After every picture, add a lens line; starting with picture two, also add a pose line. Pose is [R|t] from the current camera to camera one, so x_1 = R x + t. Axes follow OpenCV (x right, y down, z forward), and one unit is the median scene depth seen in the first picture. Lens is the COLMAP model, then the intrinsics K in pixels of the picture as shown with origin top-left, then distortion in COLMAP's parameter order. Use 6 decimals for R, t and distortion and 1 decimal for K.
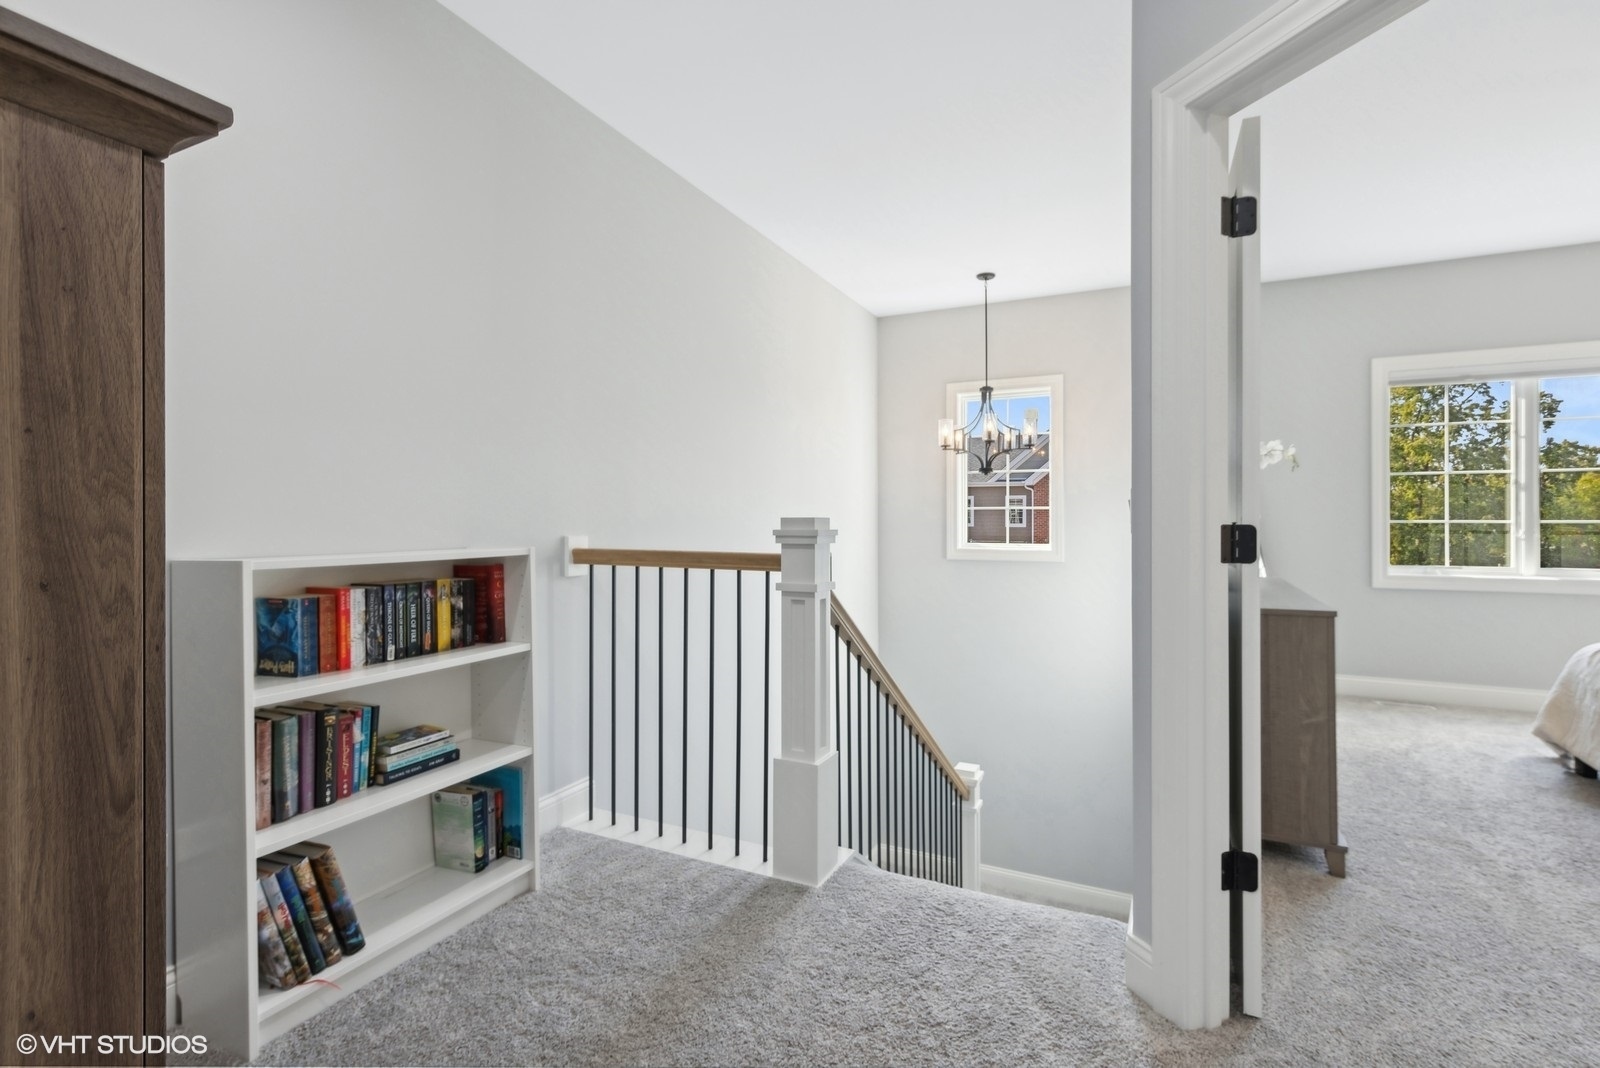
lens RADIAL K [[761.8, 0, 795.6], [0, 761.8, 524.6], [0, 0, 1]] dist [0.008180, 0.001290]
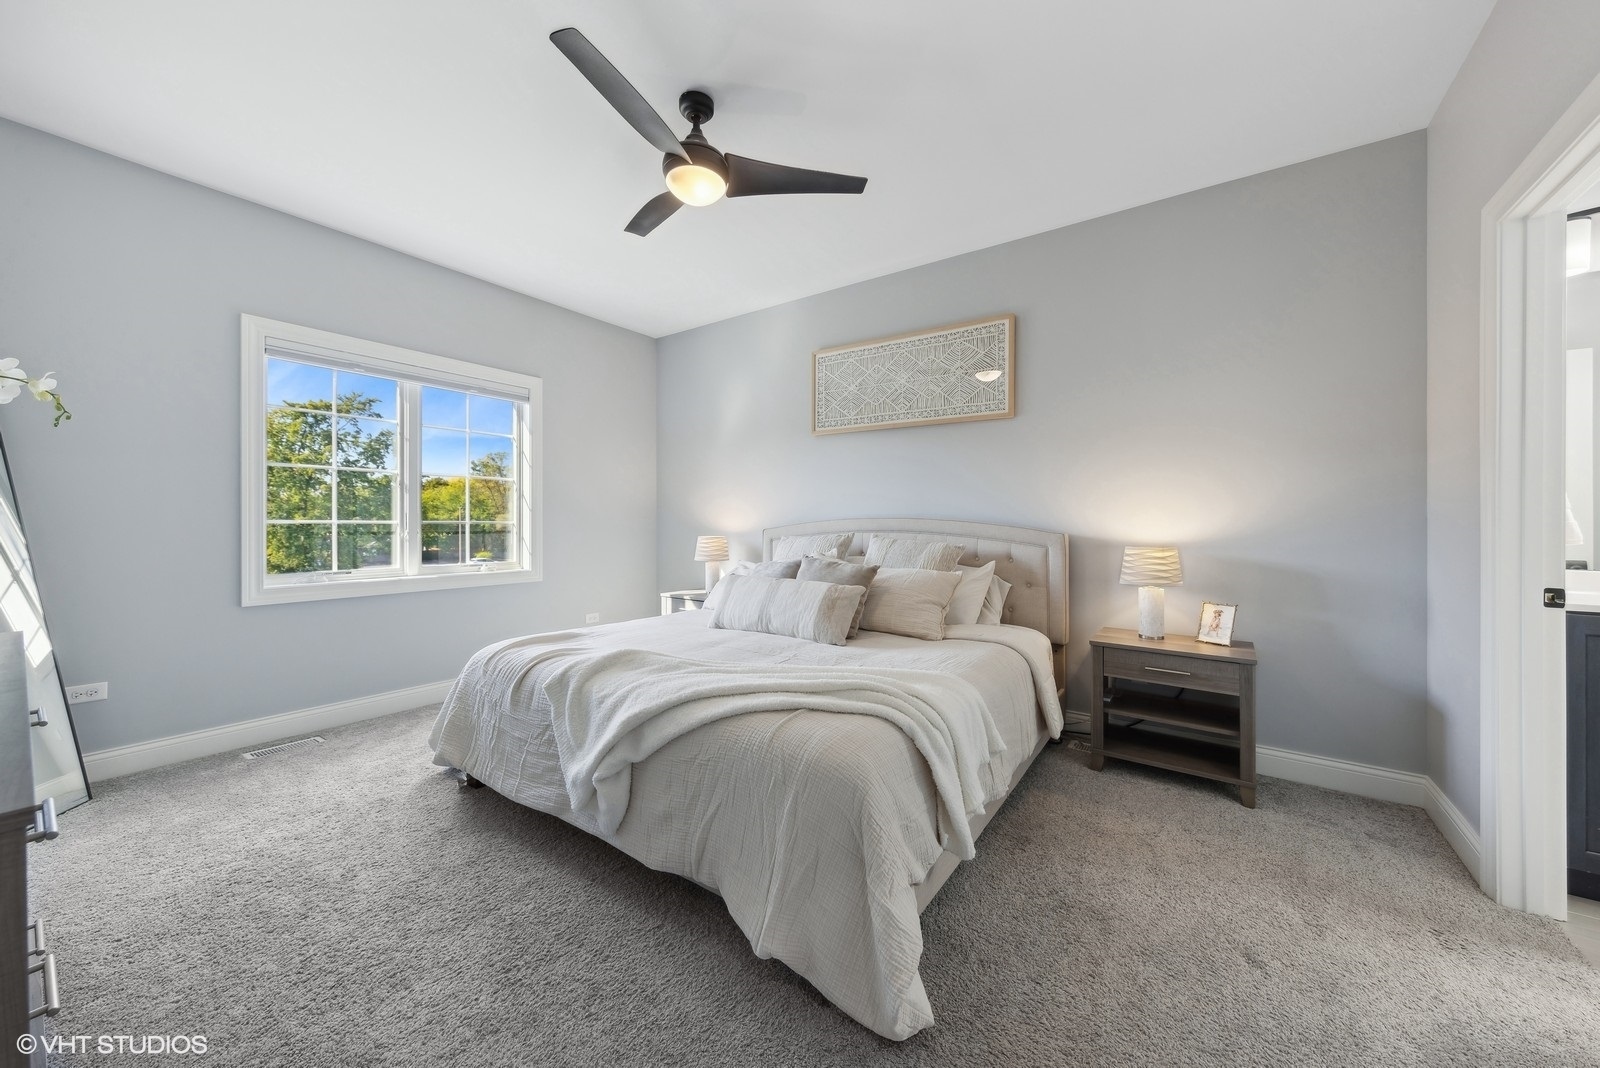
lens RADIAL K [[570.2, 0, 796.3], [0, 570.2, 521.7], [0, 0, 1]] dist [0.009322, 0.000089]
pose [[0.178528, 0.002746, 0.983931, 0.115988], [0.000847, 0.999995, -0.002945, -0.000654], [-0.983934, 0.001359, 0.178525, 0.142054]]
